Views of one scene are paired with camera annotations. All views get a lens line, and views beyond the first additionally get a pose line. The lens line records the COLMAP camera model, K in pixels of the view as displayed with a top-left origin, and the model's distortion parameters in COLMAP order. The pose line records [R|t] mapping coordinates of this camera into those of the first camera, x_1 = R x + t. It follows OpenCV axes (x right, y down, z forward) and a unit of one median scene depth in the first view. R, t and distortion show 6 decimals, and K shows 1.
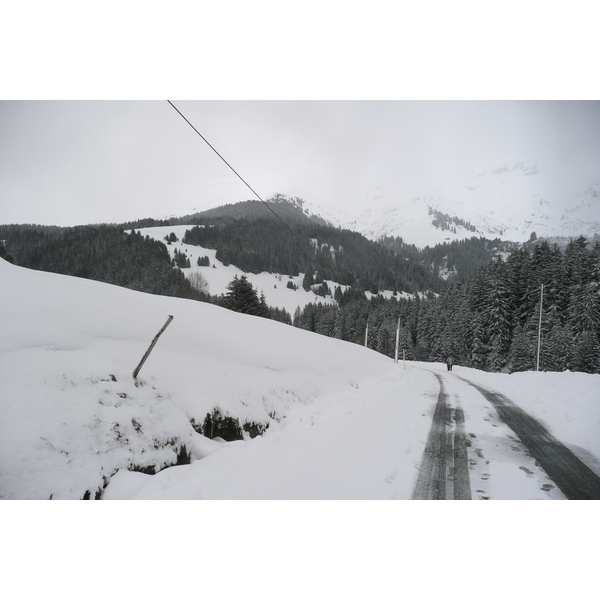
lens RADIAL K [[496.9, 0, 299.2], [0, 496.9, 301.7], [0, 0, 1]] dist [-0.002575, 0.011402]
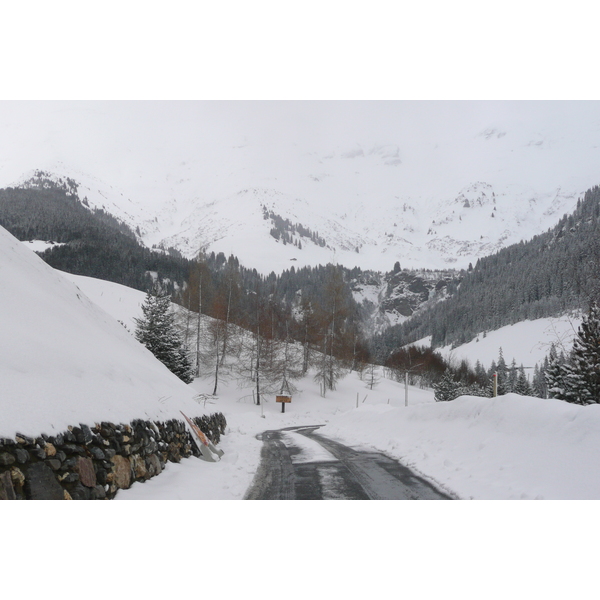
lens RADIAL K [[856.2, 0, 301.5], [0, 856.2, 299.8], [0, 0, 1]] dist [-0.002930, 0.000000]
pose [[0.943630, 0.019867, 0.330405, -0.149966], [-0.009944, 0.999448, -0.031697, -0.029559], [-0.330852, 0.026625, 0.943307, -0.292037]]
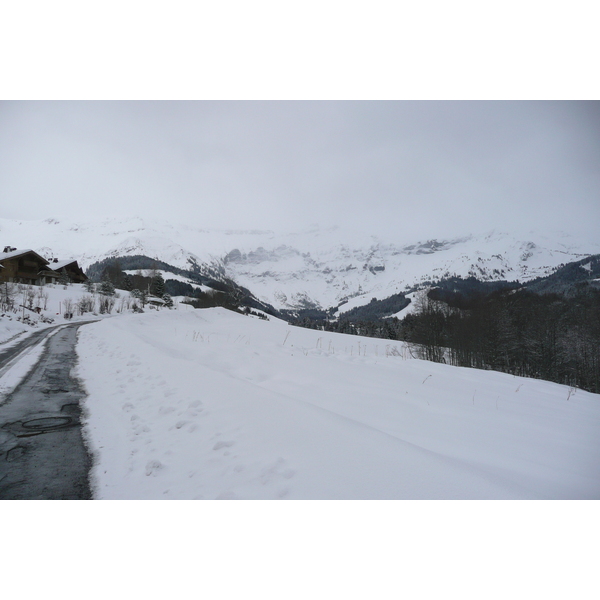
lens RADIAL K [[496.9, 0, 299.4], [0, 496.9, 299.9], [0, 0, 1]] dist [-0.002575, 0.011402]
pose [[0.517321, 0.042038, 0.854758, -0.571986], [-0.007657, 0.998980, -0.044496, -0.009450], [-0.855757, 0.016474, 0.517115, -0.939751]]
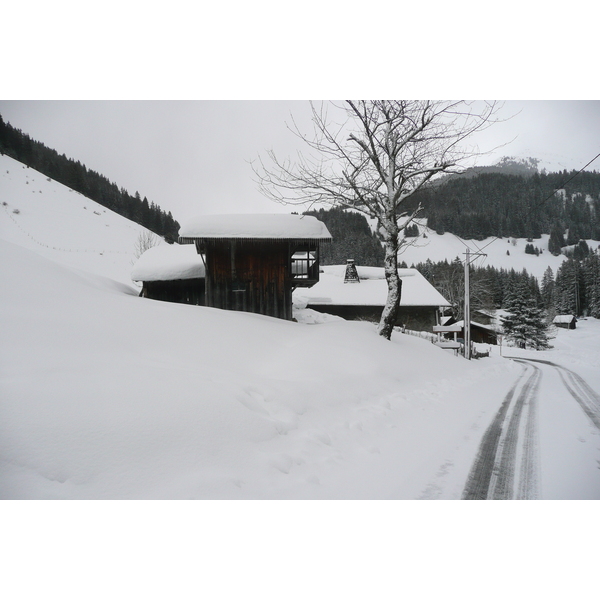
lens RADIAL K [[496.9, 0, 298.6], [0, 496.9, 299.6], [0, 0, 1]] dist [-0.002575, 0.011402]
pose [[0.897734, -0.059876, -0.436450, -0.005276], [0.066392, 0.997794, -0.000325, 0.011199], [0.435506, -0.028685, 0.899729, 0.105749]]
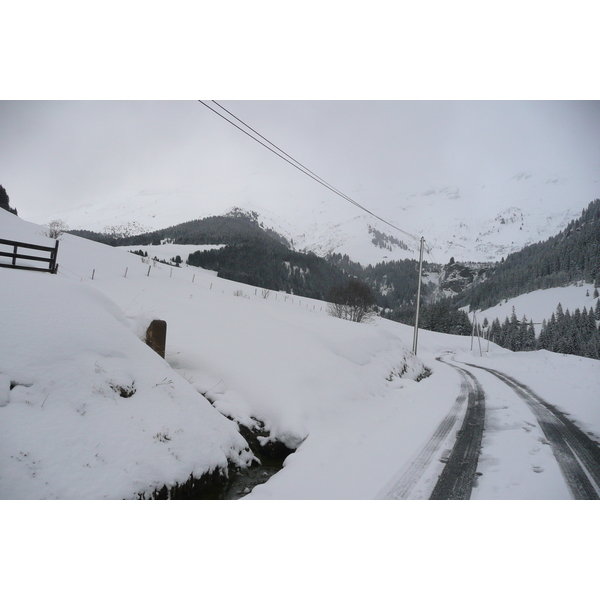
lens RADIAL K [[496.9, 0, 301.7], [0, 496.9, 298.8], [0, 0, 1]] dist [-0.002575, 0.011402]
pose [[0.990266, 0.019892, 0.137760, -0.079537], [-0.019368, 0.999799, -0.005143, -0.020107], [-0.137835, 0.002424, 0.990452, -0.197486]]
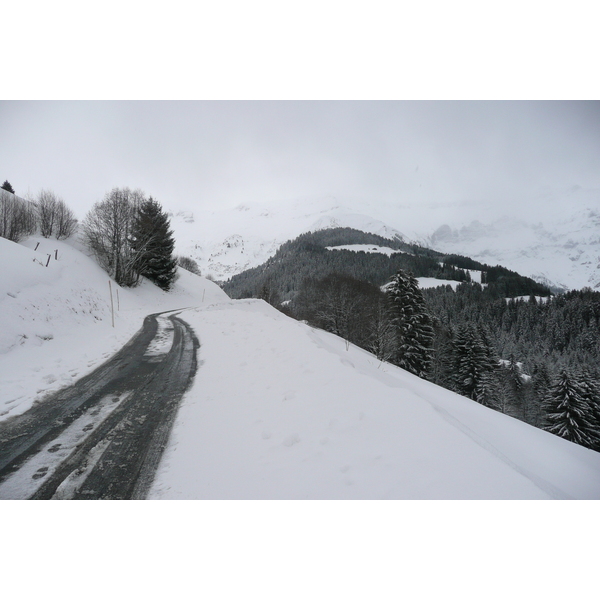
lens RADIAL K [[496.9, 0, 299.8], [0, 496.9, 300.7], [0, 0, 1]] dist [-0.002575, 0.011402]
pose [[0.790177, 0.008204, 0.612824, -0.248505], [0.005985, 0.999759, -0.021101, -0.024844], [-0.612849, 0.020342, 0.789938, -0.503930]]
